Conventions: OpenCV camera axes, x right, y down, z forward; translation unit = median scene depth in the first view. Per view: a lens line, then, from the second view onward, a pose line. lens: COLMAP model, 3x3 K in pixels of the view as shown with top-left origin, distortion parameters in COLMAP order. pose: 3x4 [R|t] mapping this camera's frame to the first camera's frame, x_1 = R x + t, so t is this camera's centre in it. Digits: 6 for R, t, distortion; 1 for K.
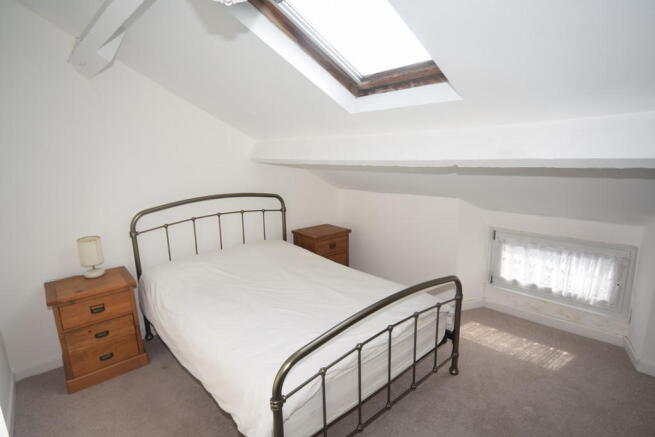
lens RADIAL K [[350.0, 0, 332.8], [0, 350.0, 220.8], [0, 0, 1]] dist [-0.012040, 0.000131]
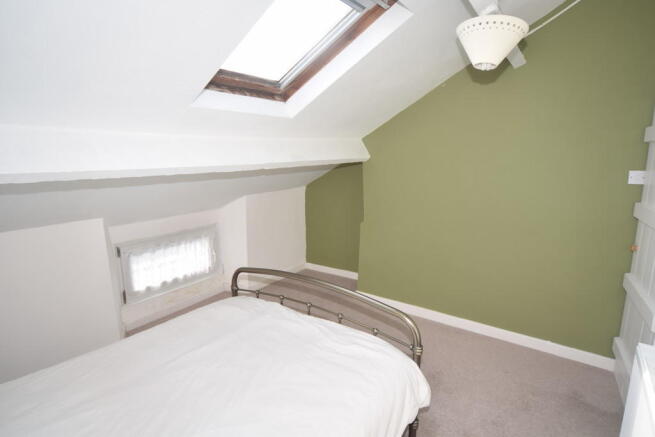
lens RADIAL K [[350.0, 0, 332.8], [0, 350.0, 220.8], [0, 0, 1]] dist [-0.012040, 0.000131]
pose [[-0.244111, -0.153928, 0.957453, -0.579755], [0.199582, 0.958211, 0.204935, -0.120407], [-0.948987, 0.241117, -0.203188, 0.682981]]
